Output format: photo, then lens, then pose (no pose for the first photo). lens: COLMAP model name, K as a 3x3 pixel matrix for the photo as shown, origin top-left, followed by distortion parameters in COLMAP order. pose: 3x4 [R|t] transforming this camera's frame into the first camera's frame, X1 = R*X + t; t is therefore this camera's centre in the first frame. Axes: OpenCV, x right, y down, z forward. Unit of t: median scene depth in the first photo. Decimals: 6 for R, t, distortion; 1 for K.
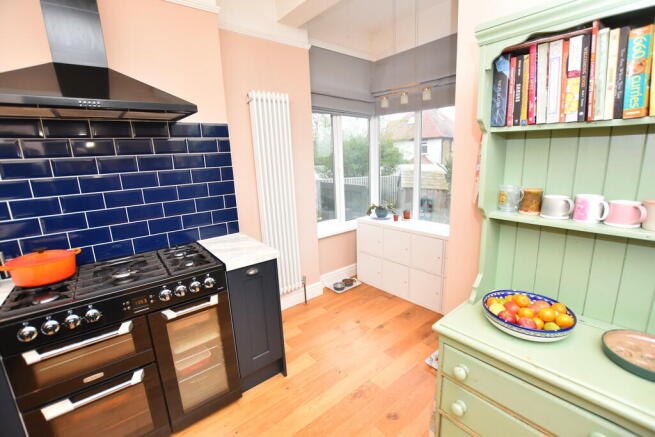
lens RADIAL K [[292.9, 0, 332.1], [0, 292.9, 219.1], [0, 0, 1]] dist [-0.032189, 0.005935]
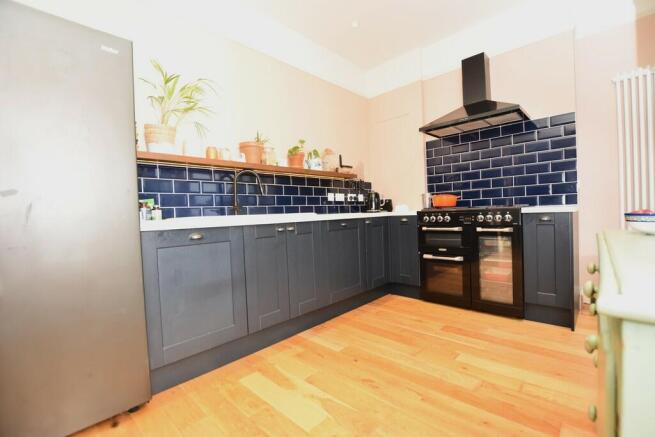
lens RADIAL K [[292.9, 0, 332.1], [0, 292.9, 219.1], [0, 0, 1]] dist [-0.032189, 0.005935]
pose [[0.125345, 0.055762, -0.990545, 0.926914], [-0.185256, 0.982174, 0.031848, 0.335864], [0.974664, 0.179512, 0.133441, -0.085698]]
